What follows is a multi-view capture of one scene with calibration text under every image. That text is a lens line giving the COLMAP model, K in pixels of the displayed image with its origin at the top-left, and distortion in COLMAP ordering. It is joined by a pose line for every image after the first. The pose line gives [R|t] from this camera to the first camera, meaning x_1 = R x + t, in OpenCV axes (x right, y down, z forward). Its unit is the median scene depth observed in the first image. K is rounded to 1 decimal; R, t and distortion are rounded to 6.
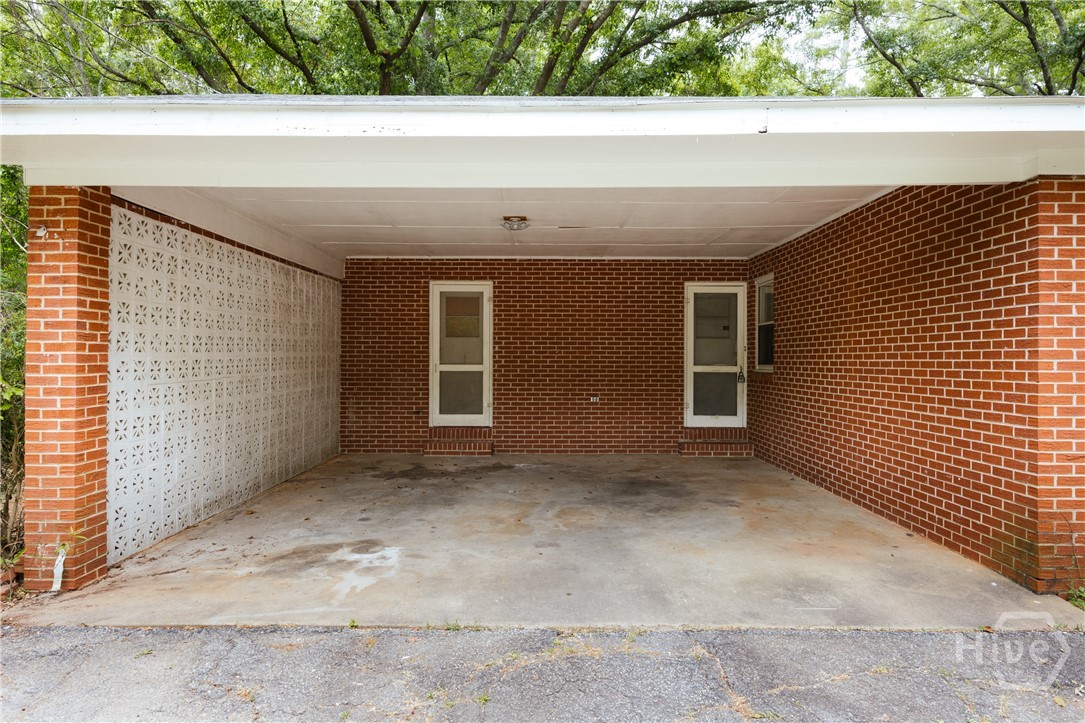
lens RADIAL K [[709.8, 0, 541.7], [0, 709.8, 360.6], [0, 0, 1]] dist [0.000531, 0.000055]
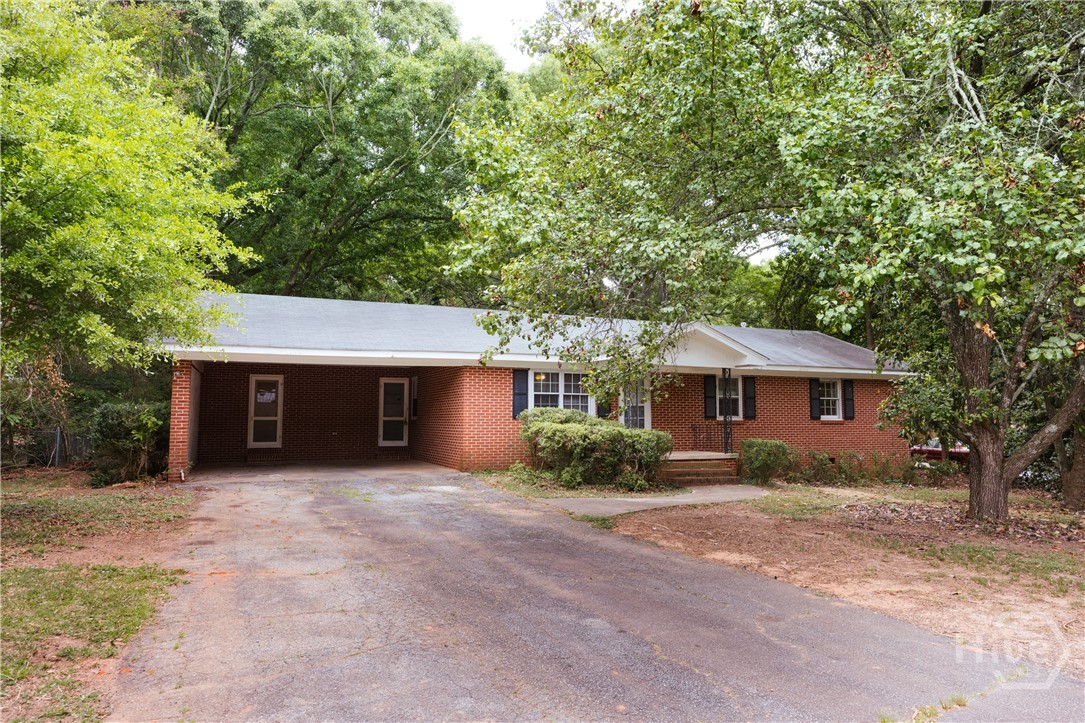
lens RADIAL K [[709.8, 0, 541.9], [0, 709.8, 360.0], [0, 0, 1]] dist [0.000531, 0.000055]
pose [[0.912819, 0.031866, 0.407120, -0.221293], [-0.001873, 0.997267, -0.073859, -0.007069], [-0.408360, 0.066657, 0.910384, -1.132493]]
